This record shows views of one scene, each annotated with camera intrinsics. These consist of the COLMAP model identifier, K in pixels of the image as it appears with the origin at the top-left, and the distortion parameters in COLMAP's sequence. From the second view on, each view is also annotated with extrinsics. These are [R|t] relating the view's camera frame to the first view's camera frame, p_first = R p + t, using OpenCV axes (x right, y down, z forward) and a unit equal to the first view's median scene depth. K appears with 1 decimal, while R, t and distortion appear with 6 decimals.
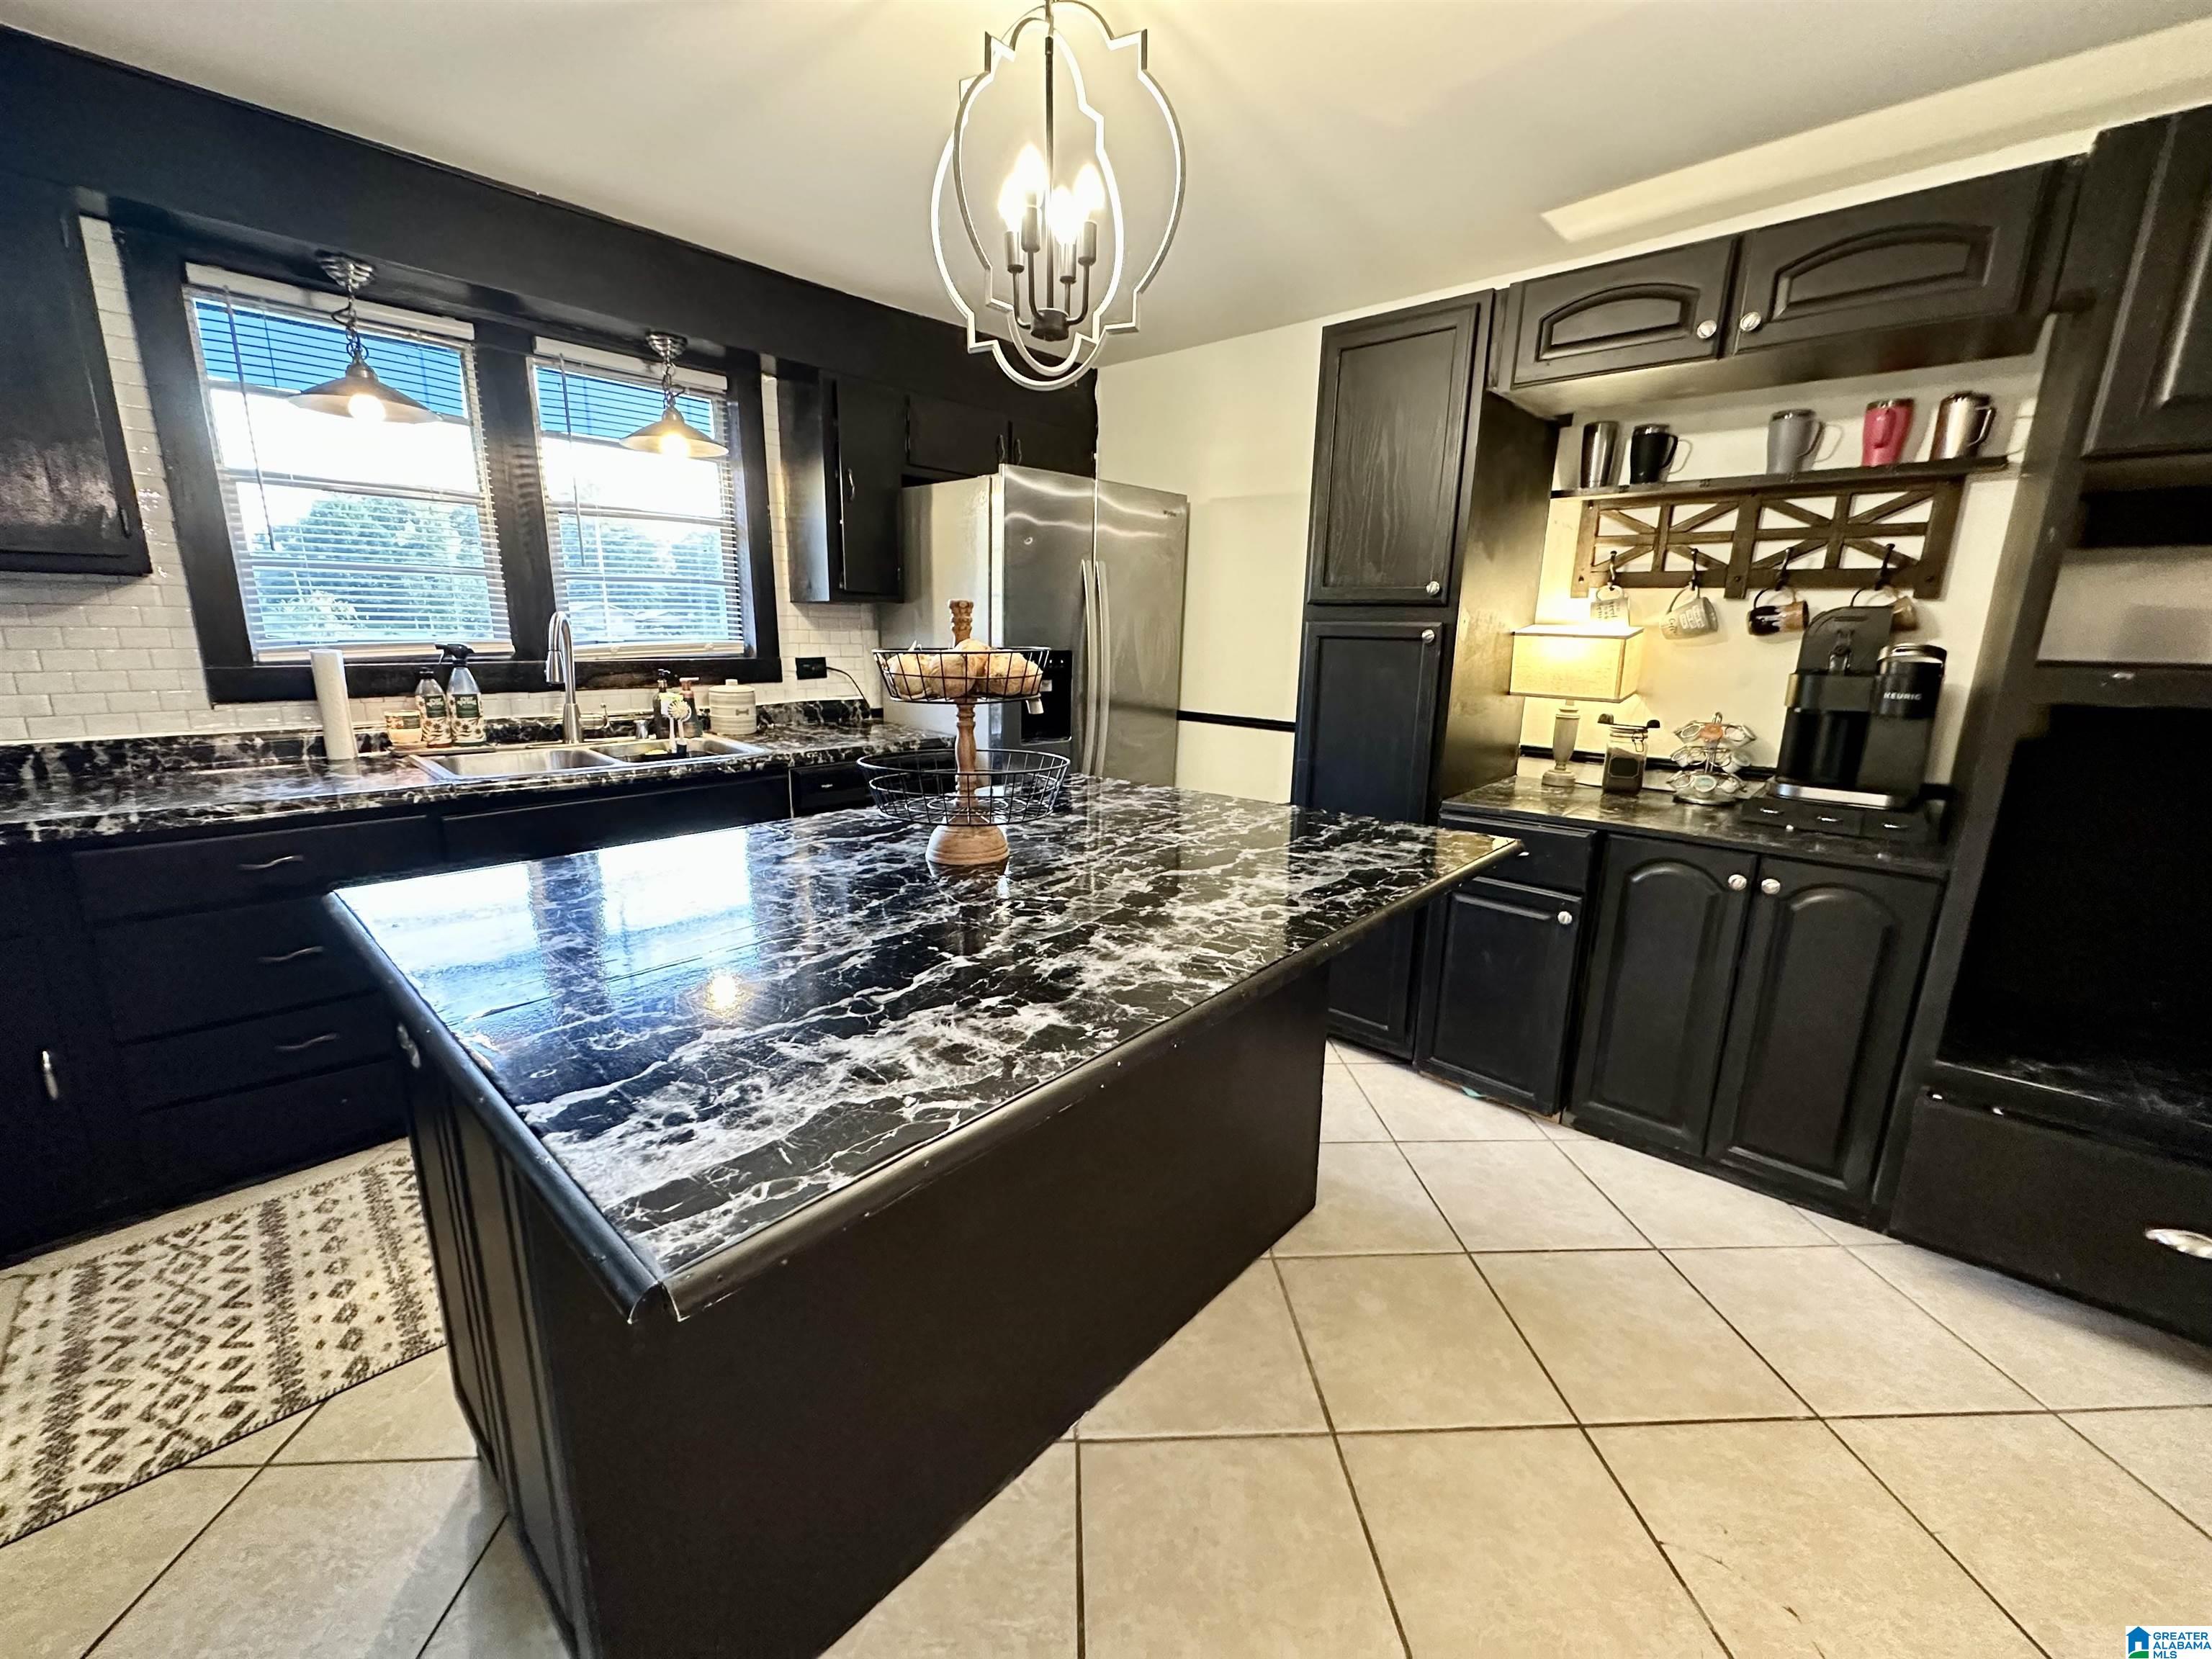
lens RADIAL K [[881.9, 0, 1107.2], [0, 881.9, 826.8], [0, 0, 1]] dist [-0.002387, 0.000717]
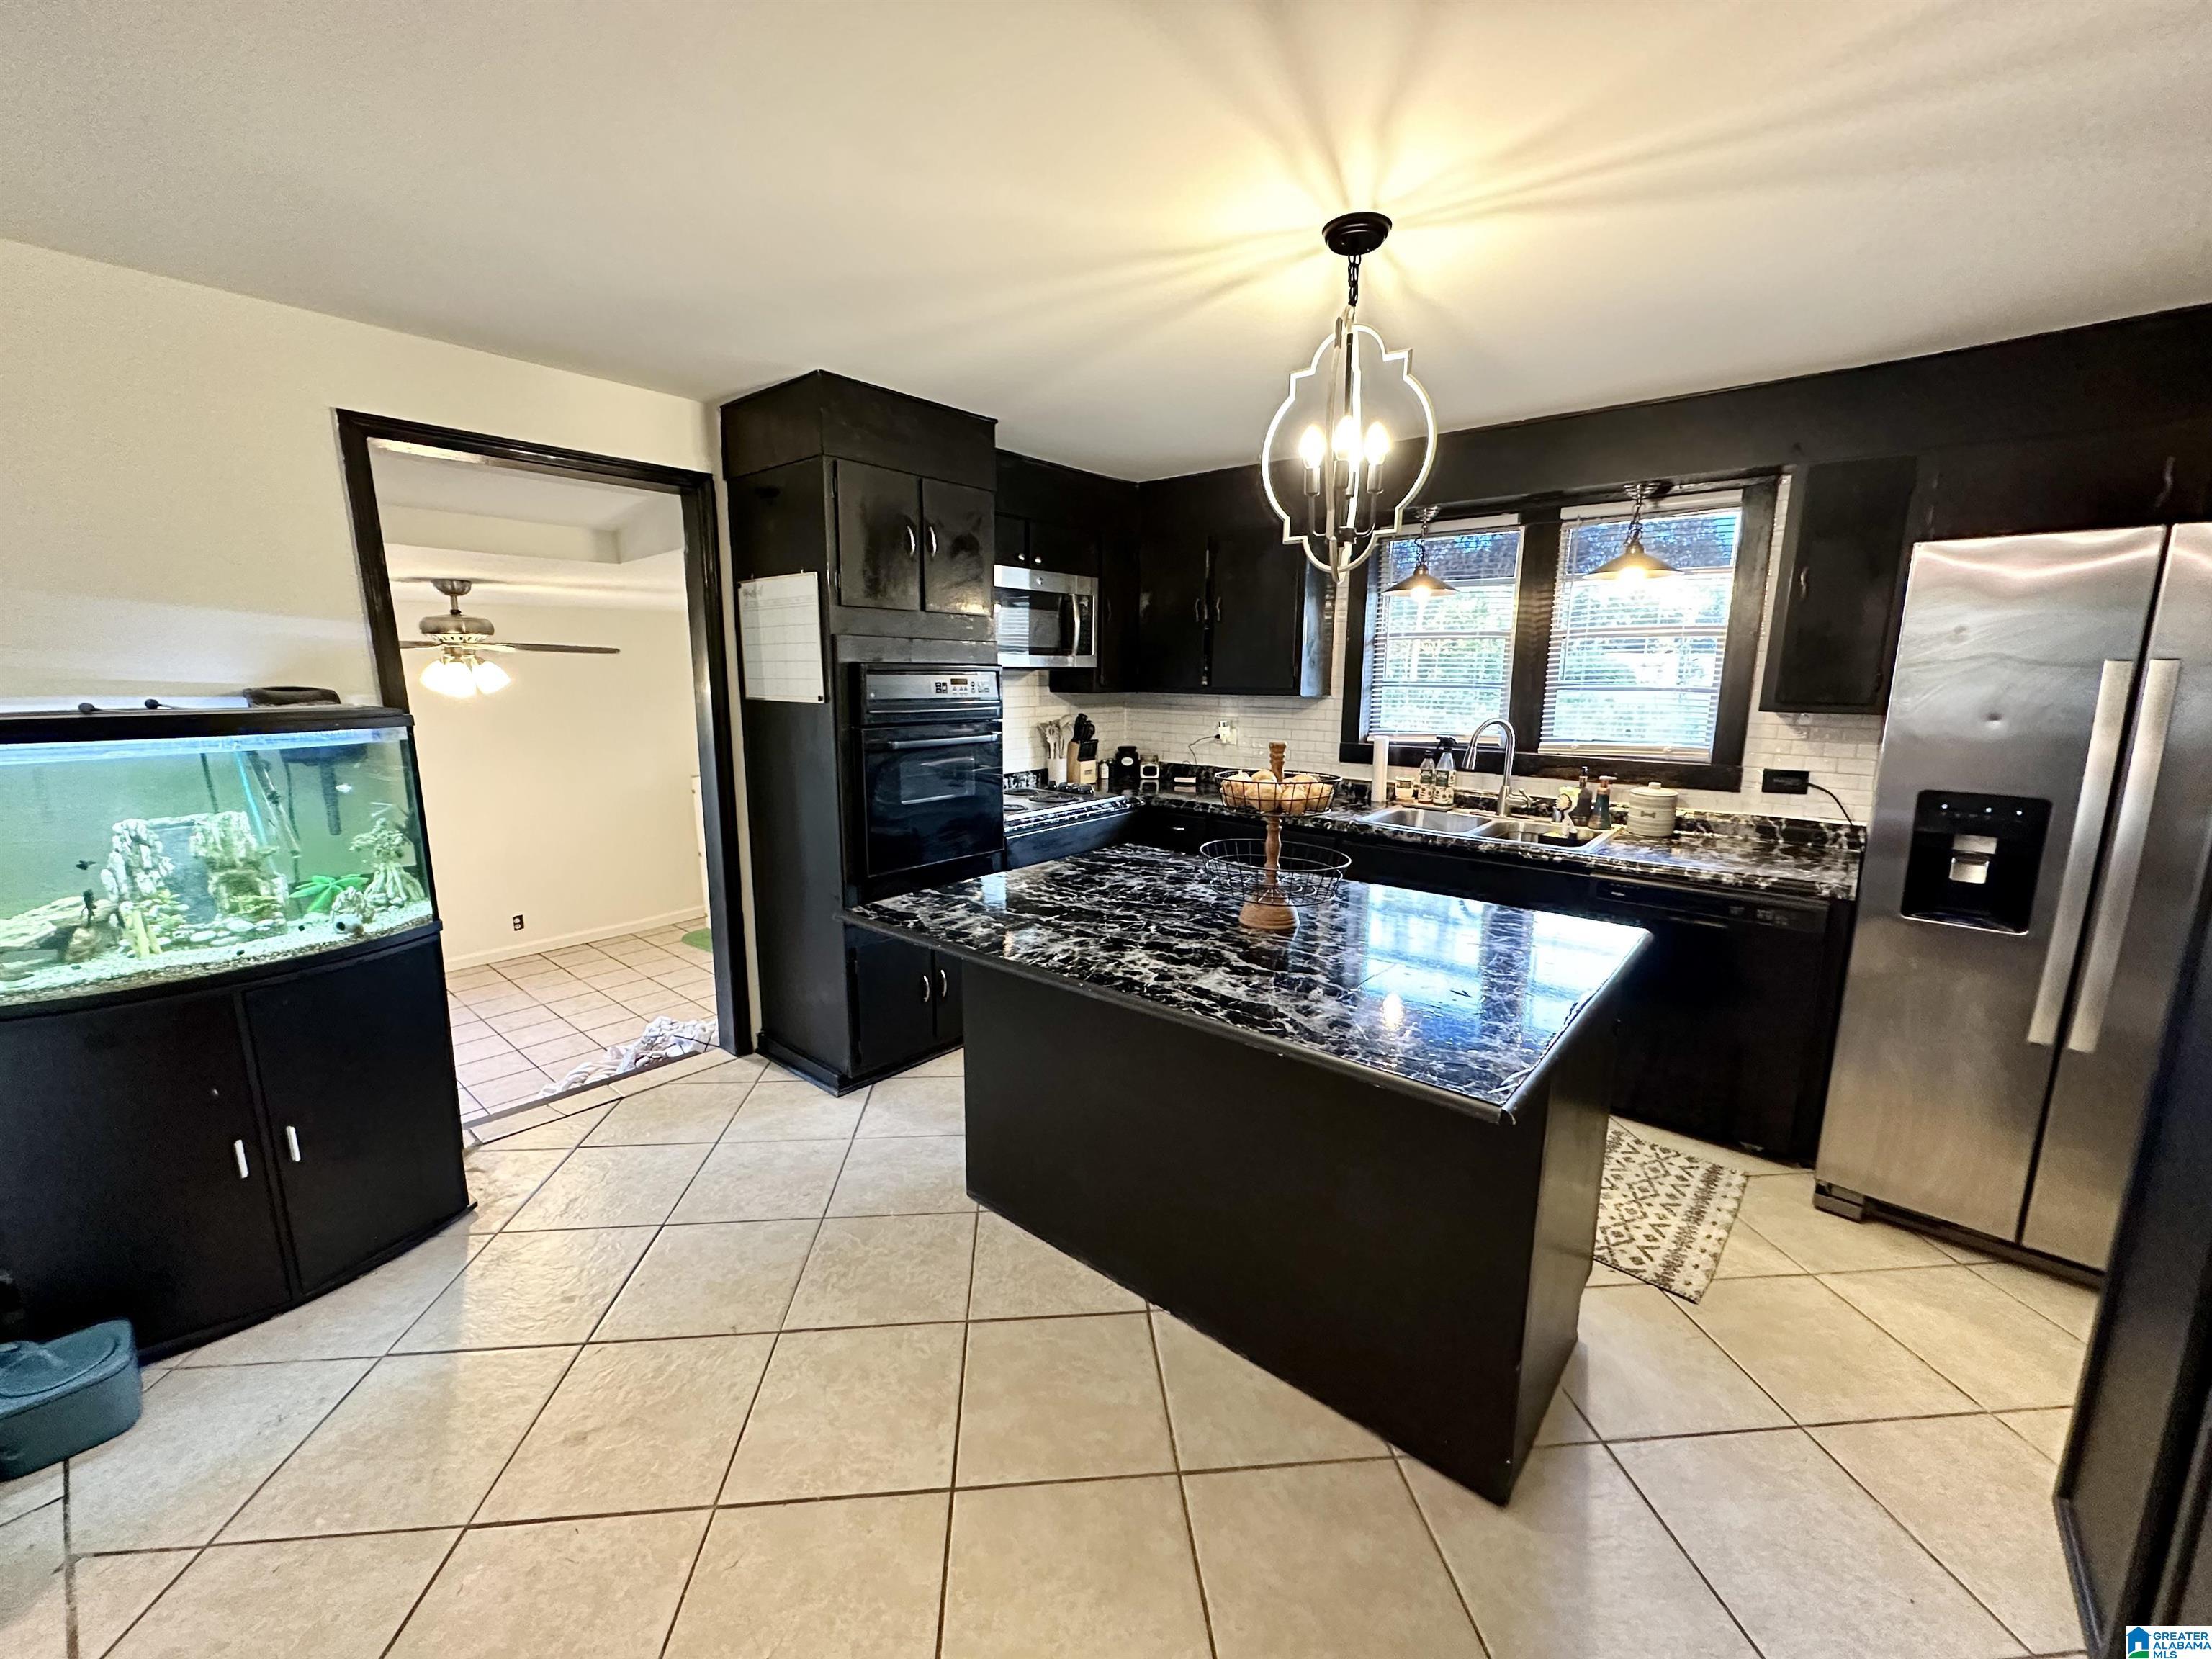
lens RADIAL K [[881.9, 0, 1101.1], [0, 881.9, 828.8], [0, 0, 1]] dist [-0.002387, 0.000717]
pose [[0.034618, 0.162943, -0.986028, 0.841340], [-0.226622, 0.962199, 0.151048, -0.177776], [0.973367, 0.218227, 0.070236, 0.433695]]
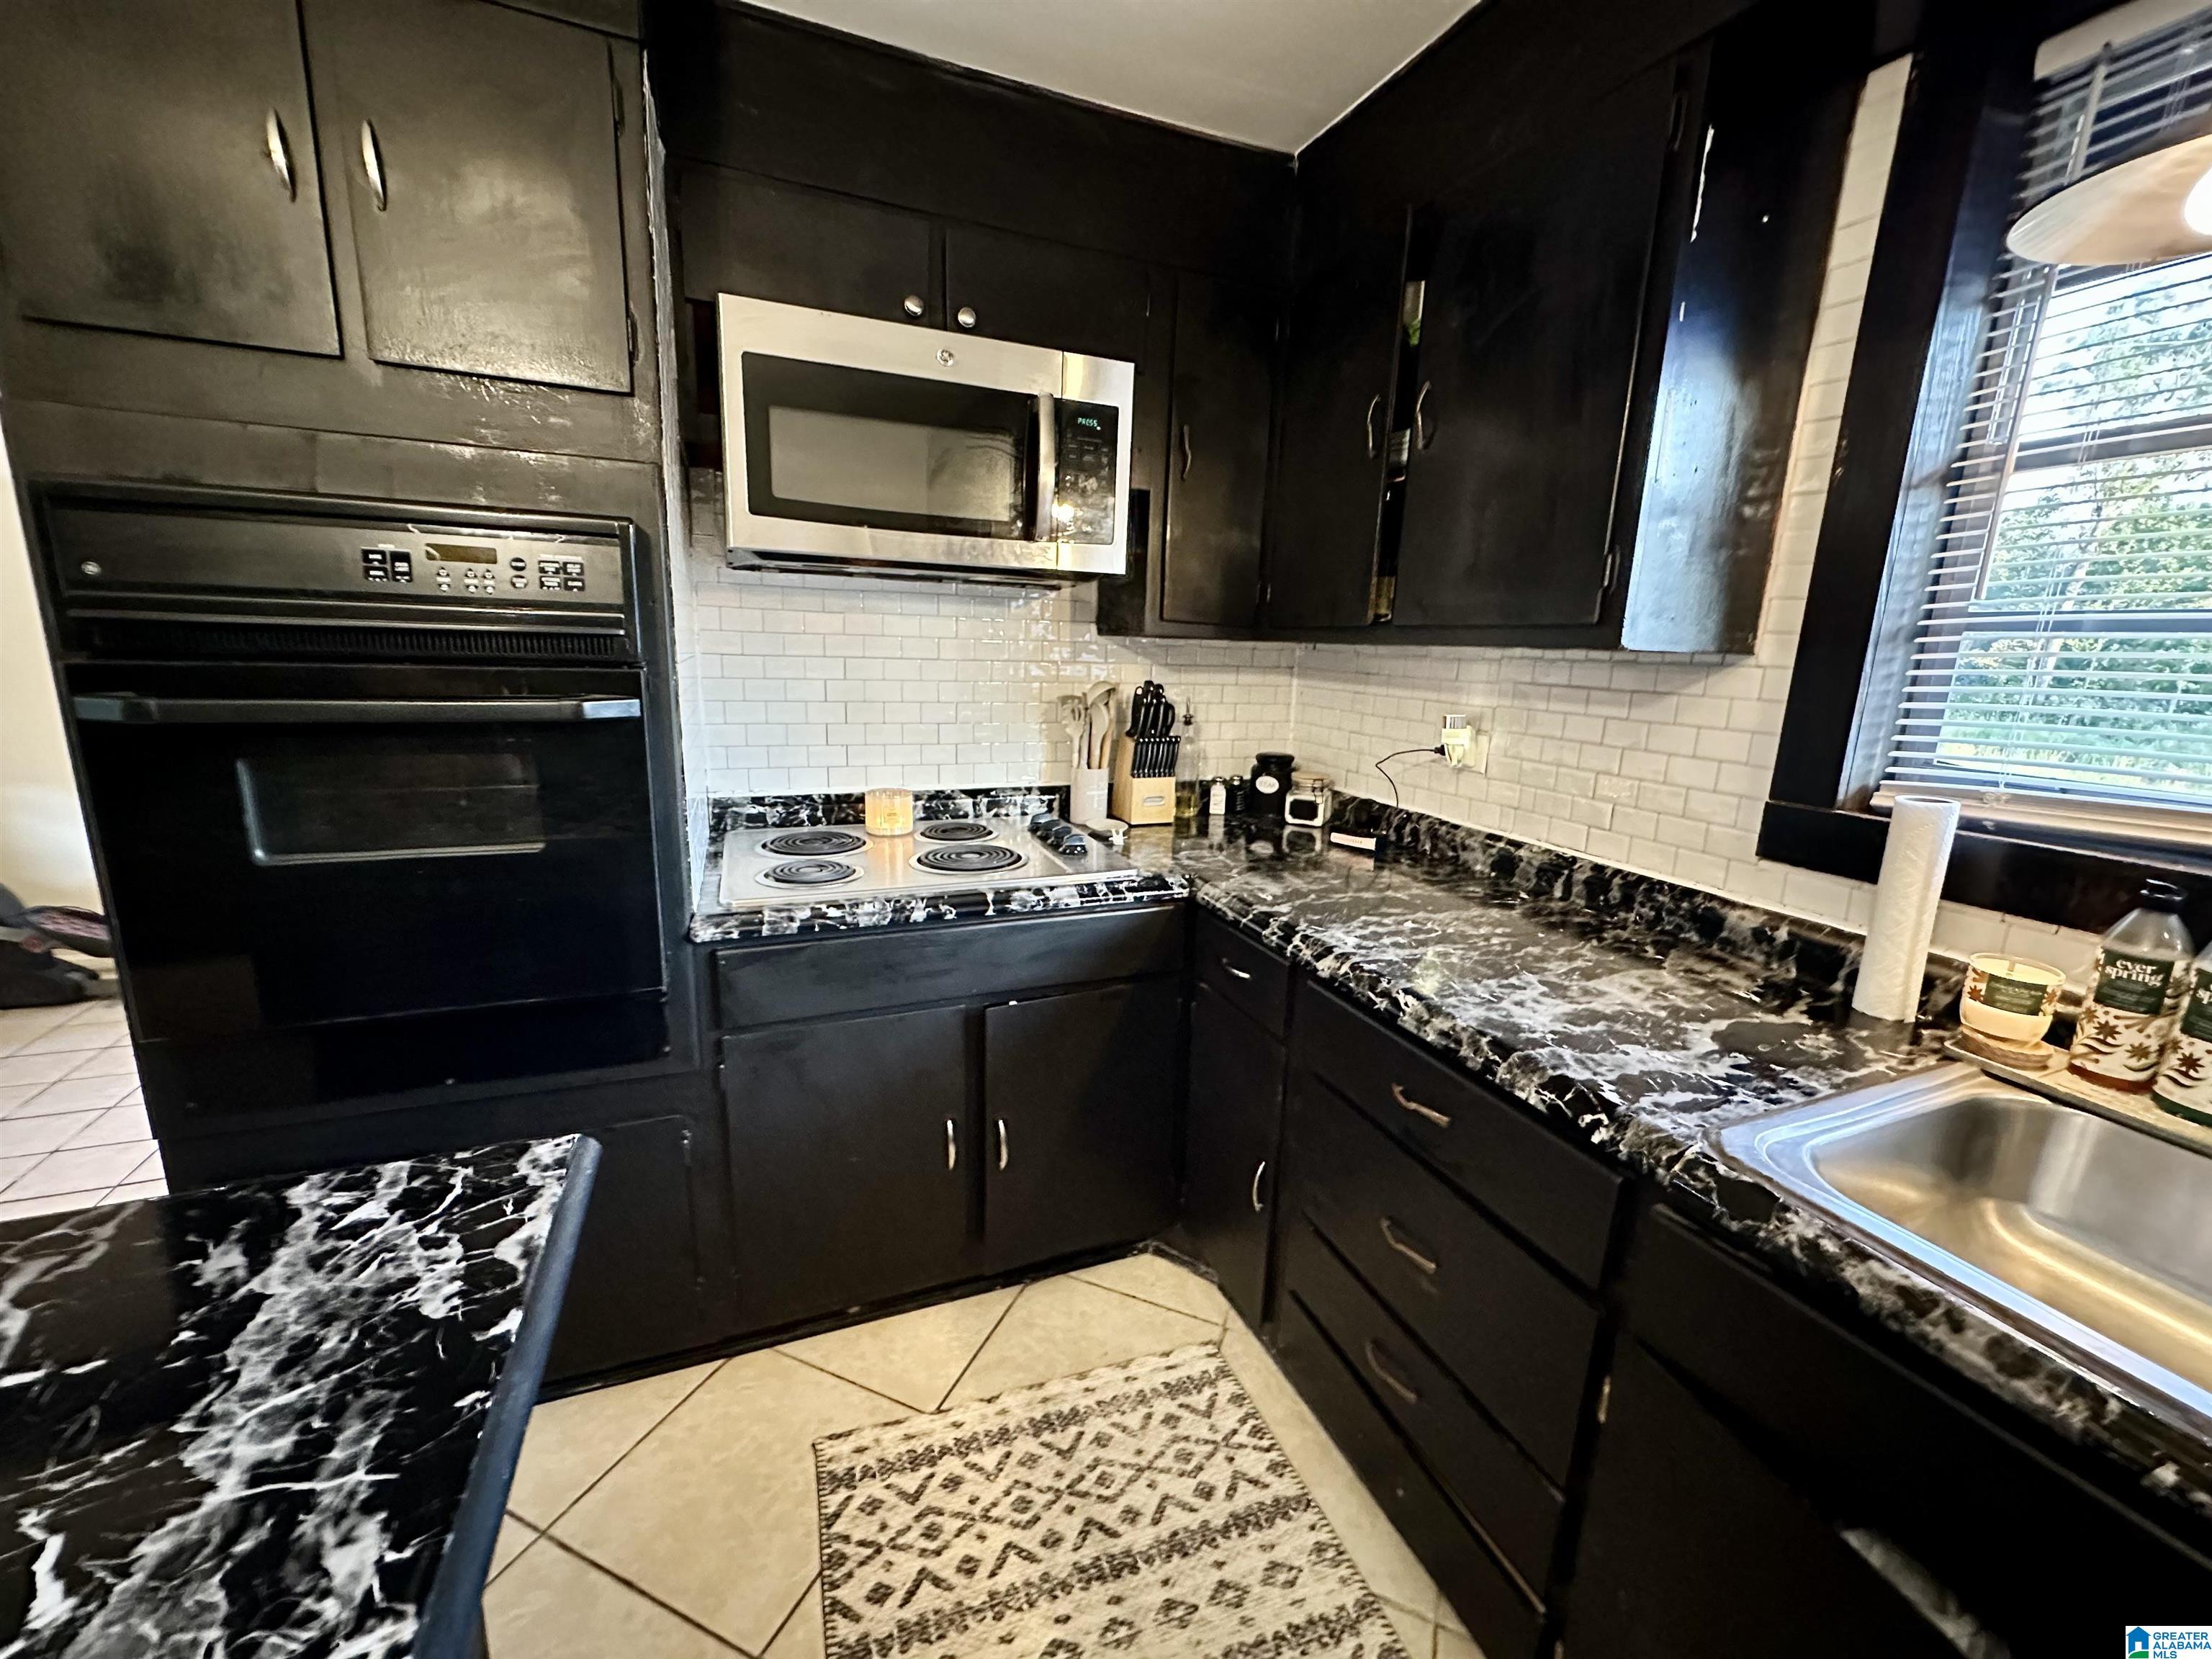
lens RADIAL K [[881.9, 0, 1107.3], [0, 881.9, 829.9], [0, 0, 1]] dist [-0.002387, 0.000717]
pose [[-0.424350, 0.159106, -0.891411, -0.295518], [-0.241578, 0.928868, 0.280793, -0.229072], [0.872678, 0.334500, -0.355728, 0.852348]]
